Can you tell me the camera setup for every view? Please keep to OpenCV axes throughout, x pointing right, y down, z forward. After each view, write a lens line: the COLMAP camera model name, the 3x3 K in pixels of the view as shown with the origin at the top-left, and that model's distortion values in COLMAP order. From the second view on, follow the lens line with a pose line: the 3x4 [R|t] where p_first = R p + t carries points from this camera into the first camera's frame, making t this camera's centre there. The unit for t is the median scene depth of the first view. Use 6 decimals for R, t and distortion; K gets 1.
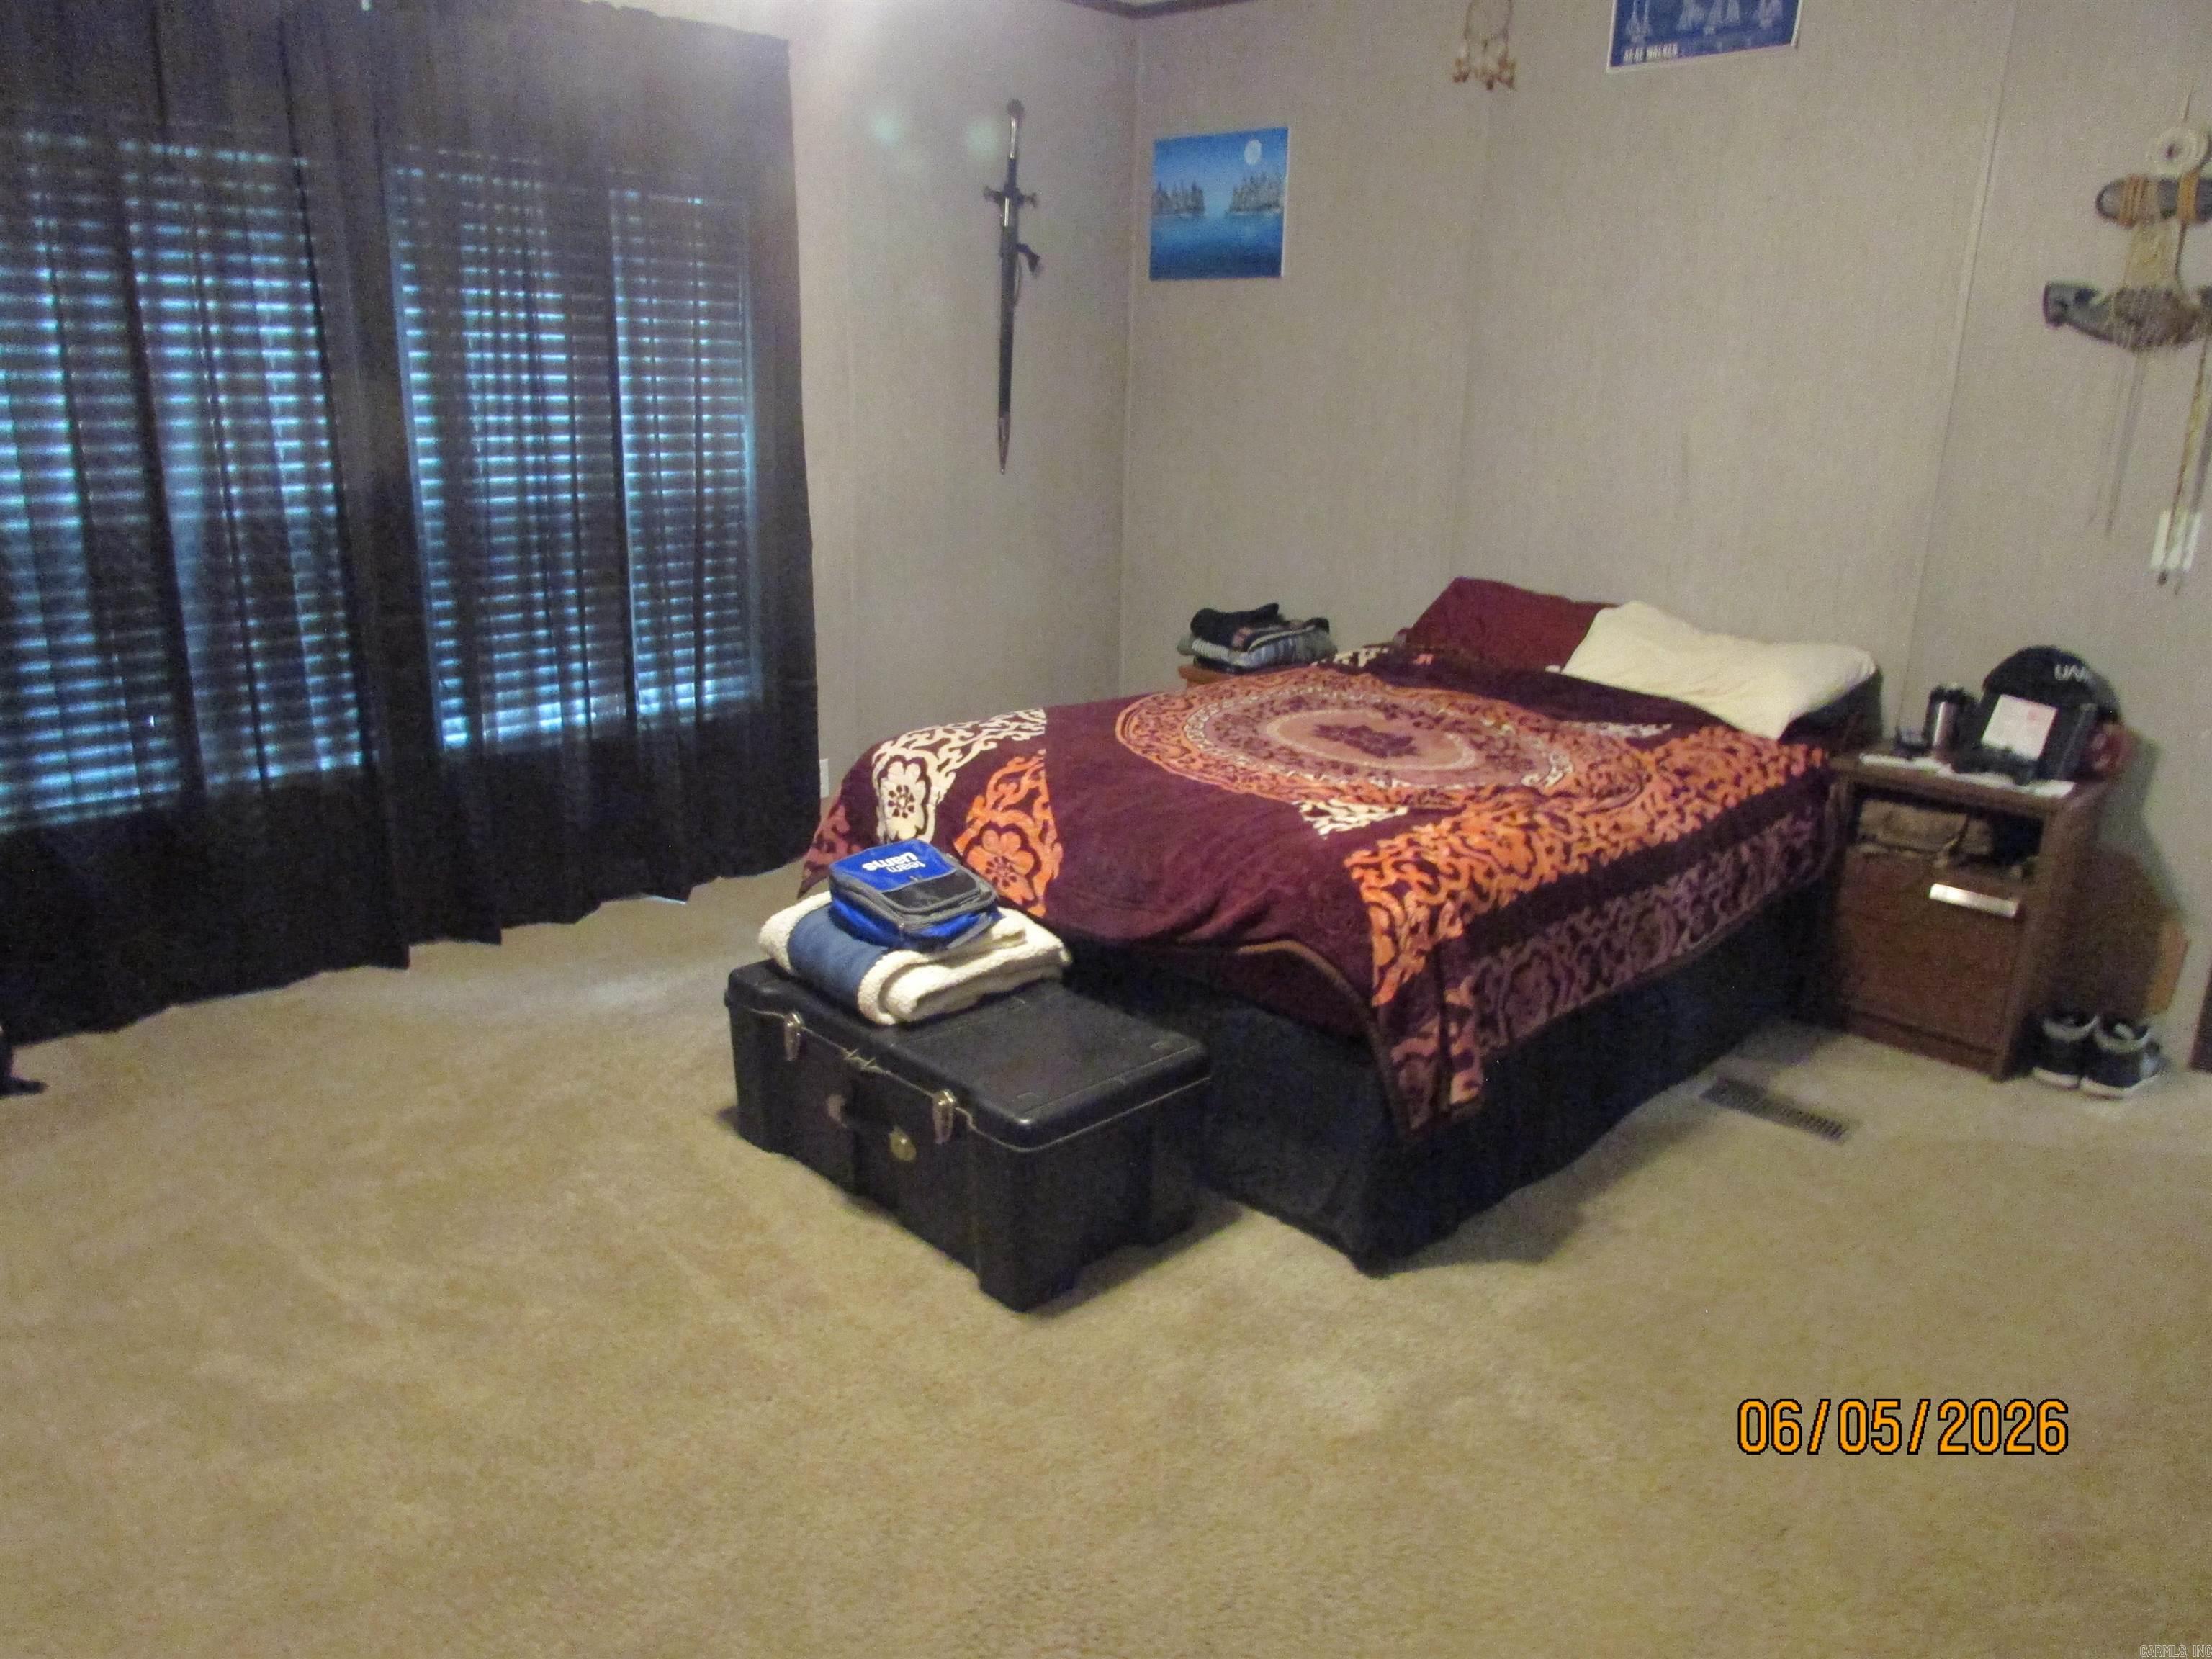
lens RADIAL K [[1546.9, 0, 1106.0], [0, 1546.9, 829.5], [0, 0, 1]] dist [-0.117640, 0.000147]
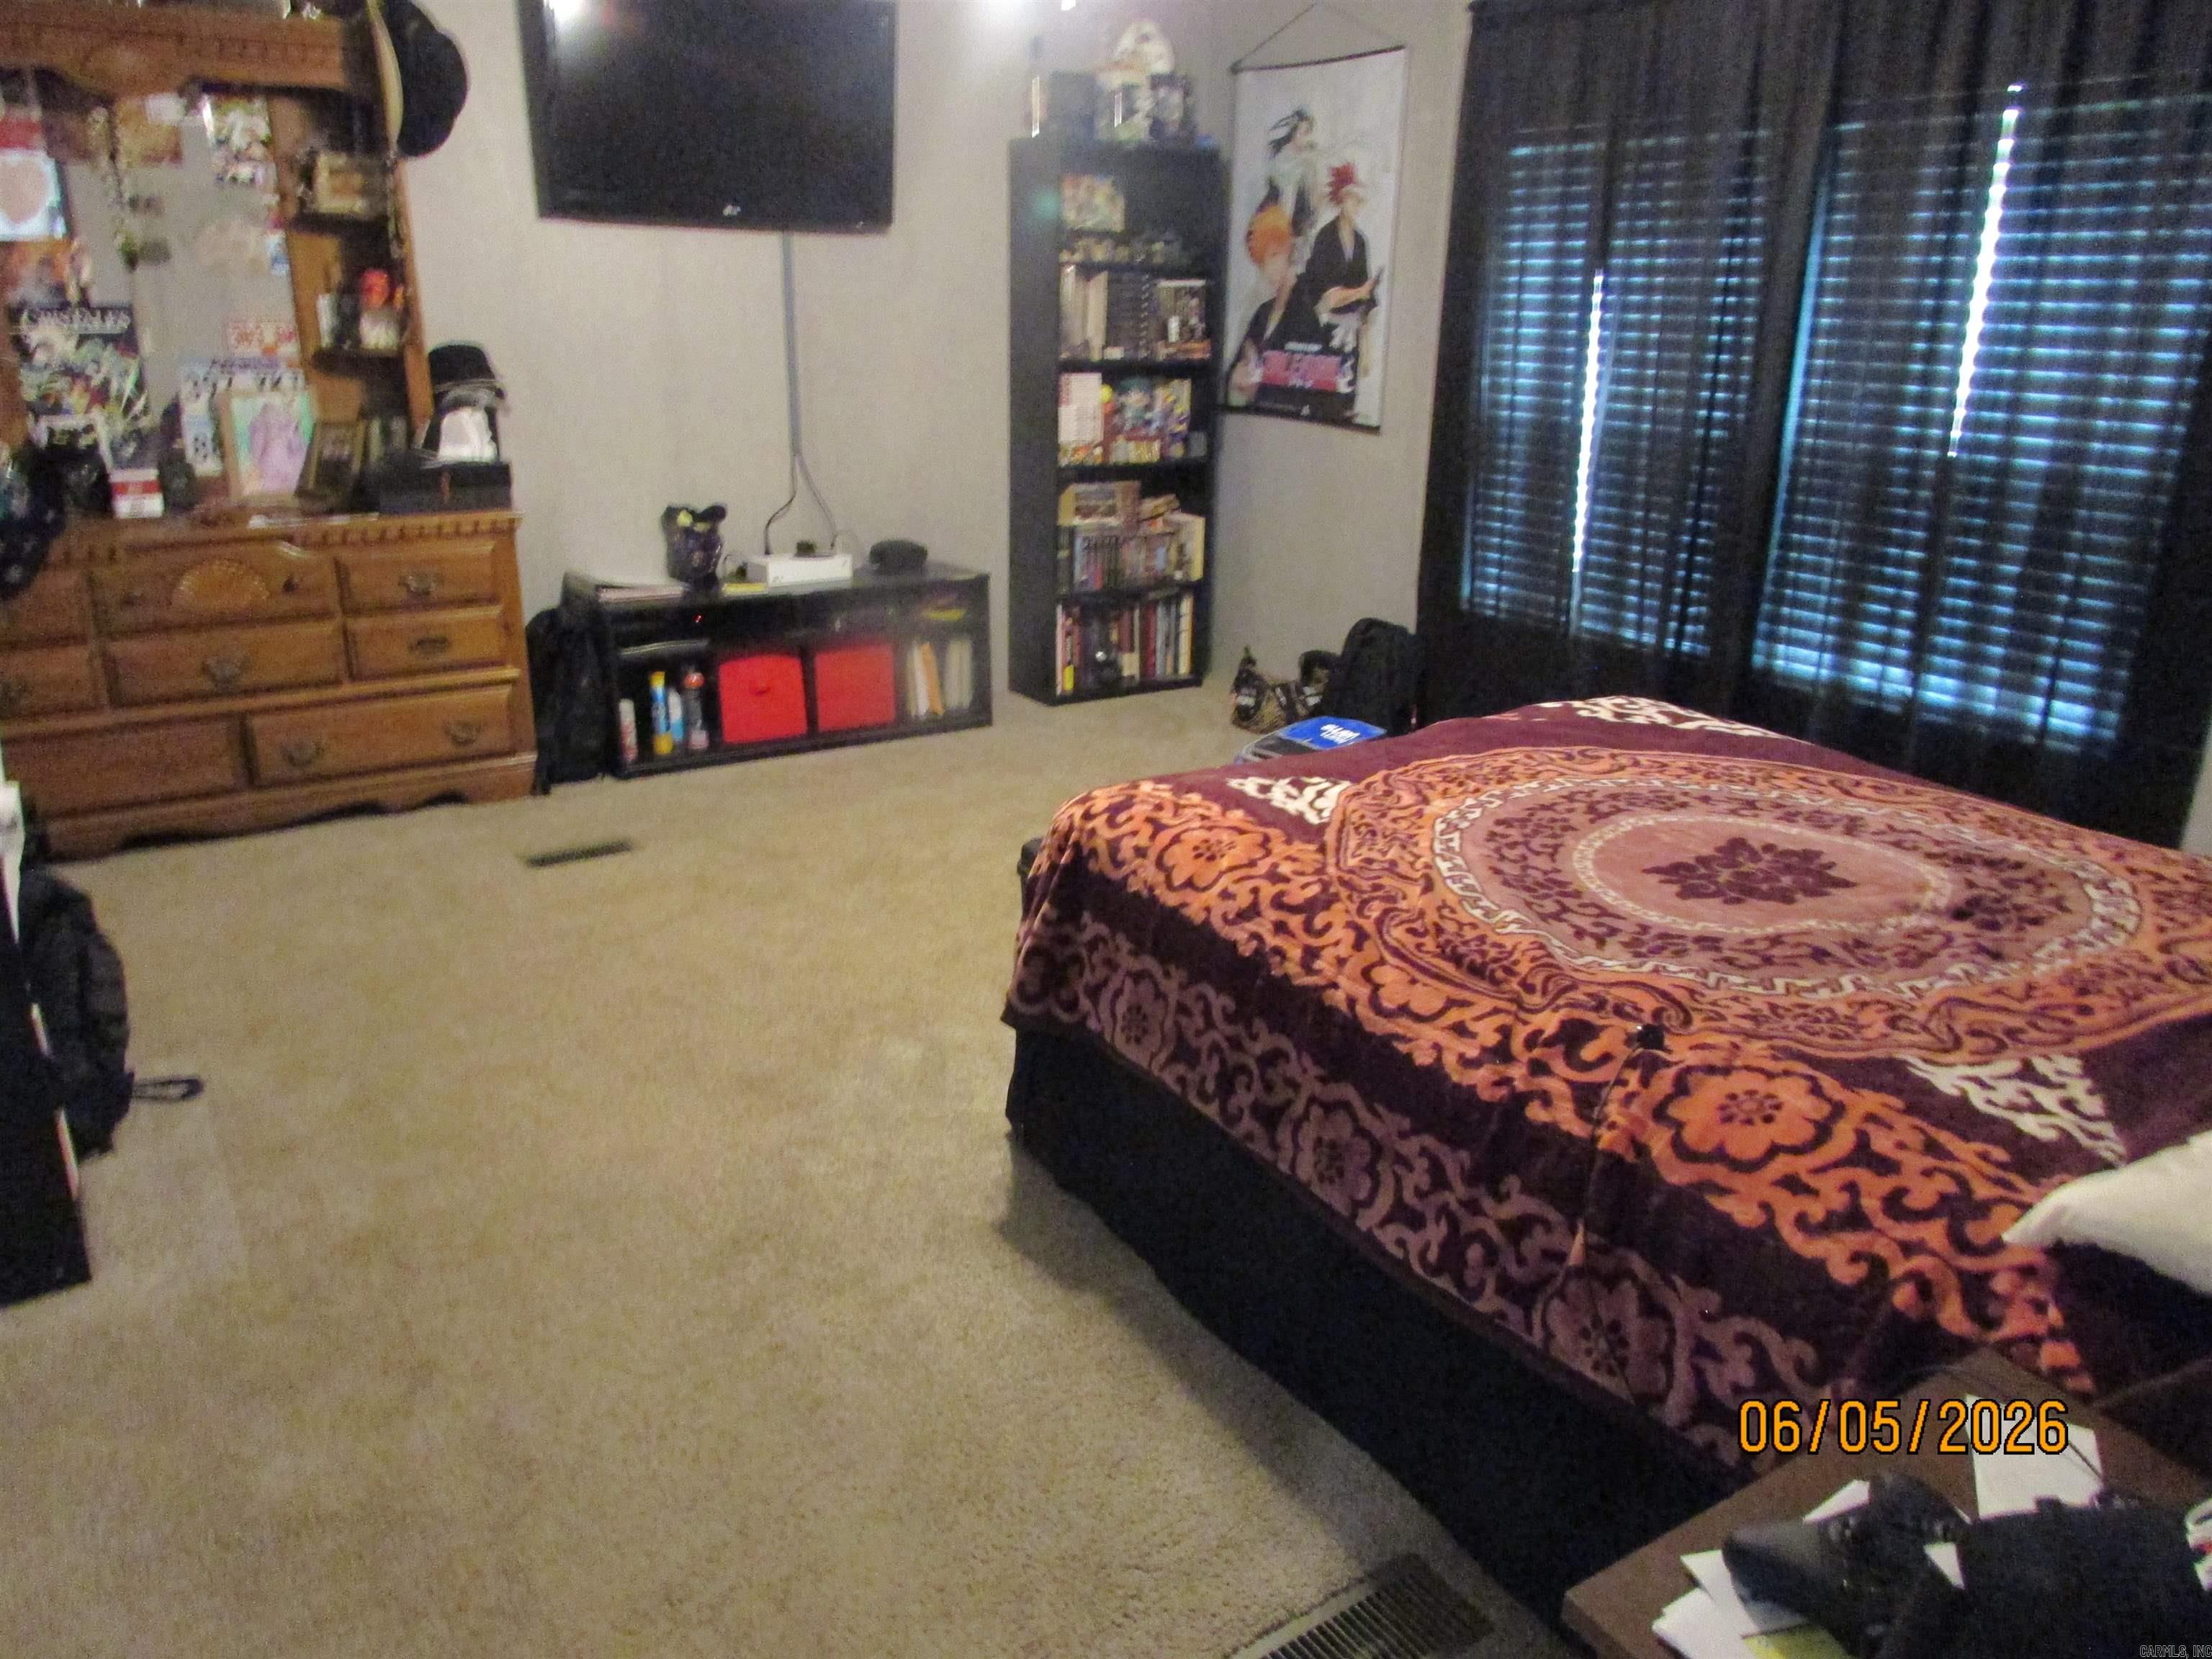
lens RADIAL K [[1578.3, 0, 1106.0], [0, 1578.3, 829.5], [0, 0, 1]] dist [-0.027468, -0.000457]
pose [[-0.220035, 0.283623, -0.933350, 0.857265], [-0.291319, 0.894032, 0.340353, -0.224109], [0.930977, 0.346792, -0.114094, 0.836838]]
